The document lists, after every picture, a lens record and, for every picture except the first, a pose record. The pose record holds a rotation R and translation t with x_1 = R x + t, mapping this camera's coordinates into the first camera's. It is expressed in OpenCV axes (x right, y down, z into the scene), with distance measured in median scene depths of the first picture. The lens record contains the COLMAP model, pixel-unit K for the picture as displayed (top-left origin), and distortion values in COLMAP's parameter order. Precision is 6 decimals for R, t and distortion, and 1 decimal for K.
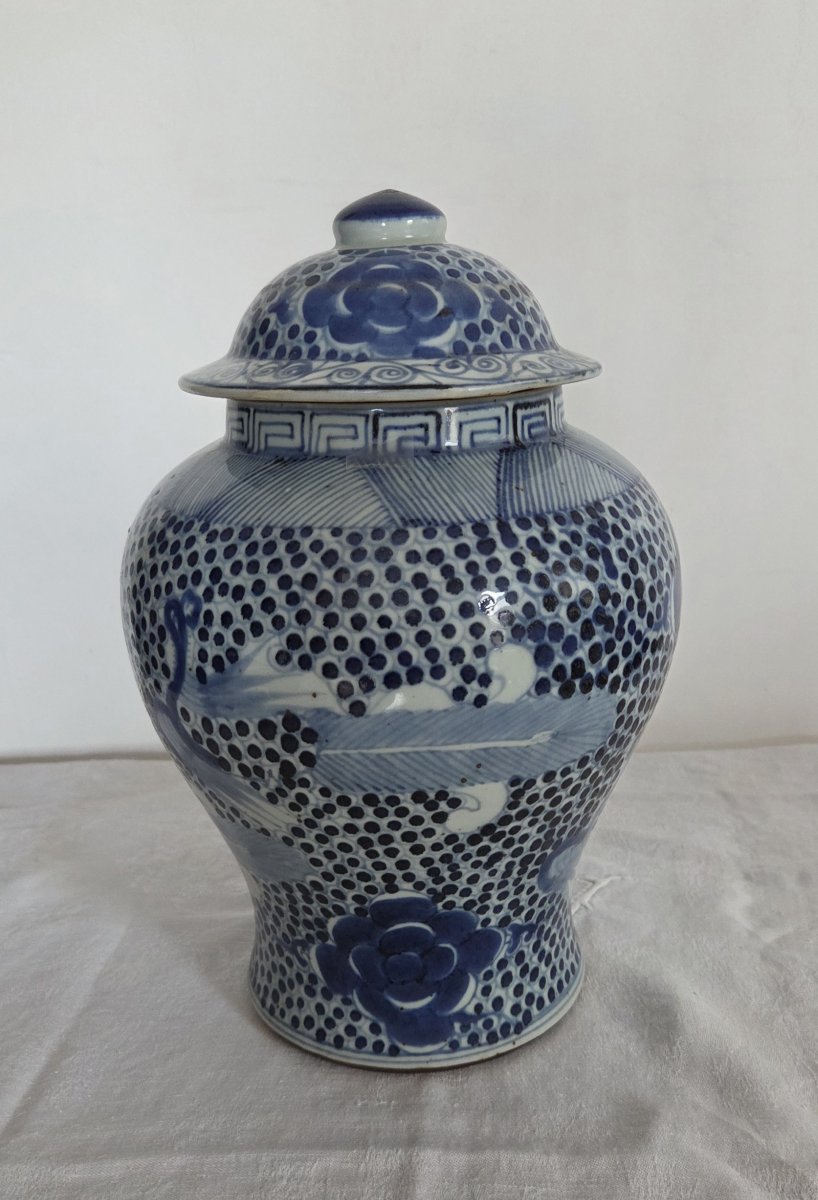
lens RADIAL K [[1756.3, 0, 409.0], [0, 1756.3, 600.0], [0, 0, 1]] dist [0.123852, -0.018044]
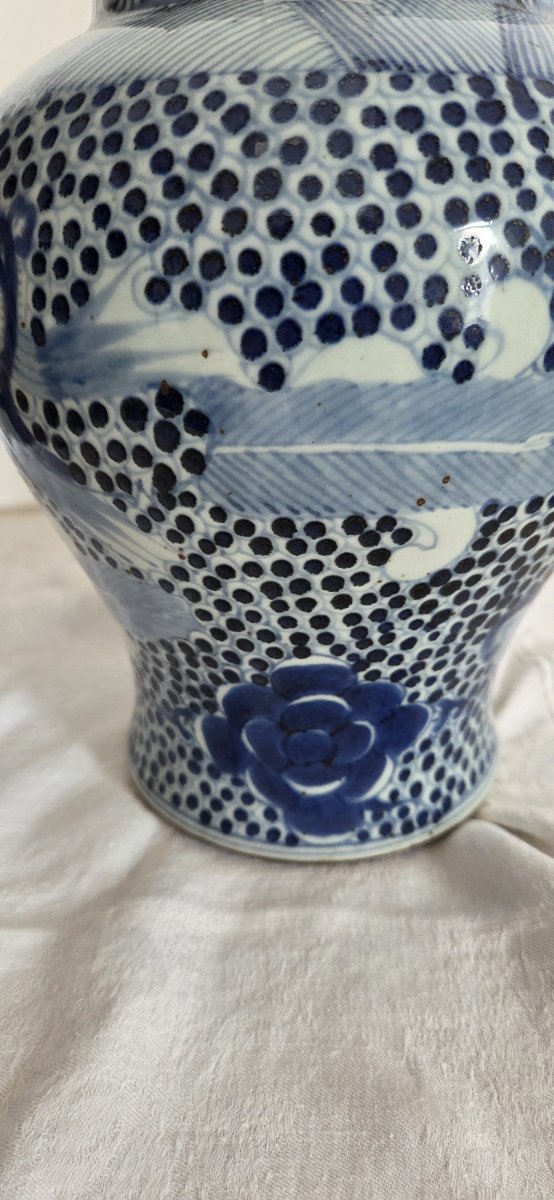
lens RADIAL K [[847.7, 0, 277.0], [0, 847.7, 600.0], [0, 0, 1]] dist [0.032123, -0.000433]
pose [[0.999167, 0.032410, 0.024814, -0.031983], [-0.034875, 0.993715, 0.106369, 0.107341], [-0.021211, -0.107146, 0.994017, 0.667733]]
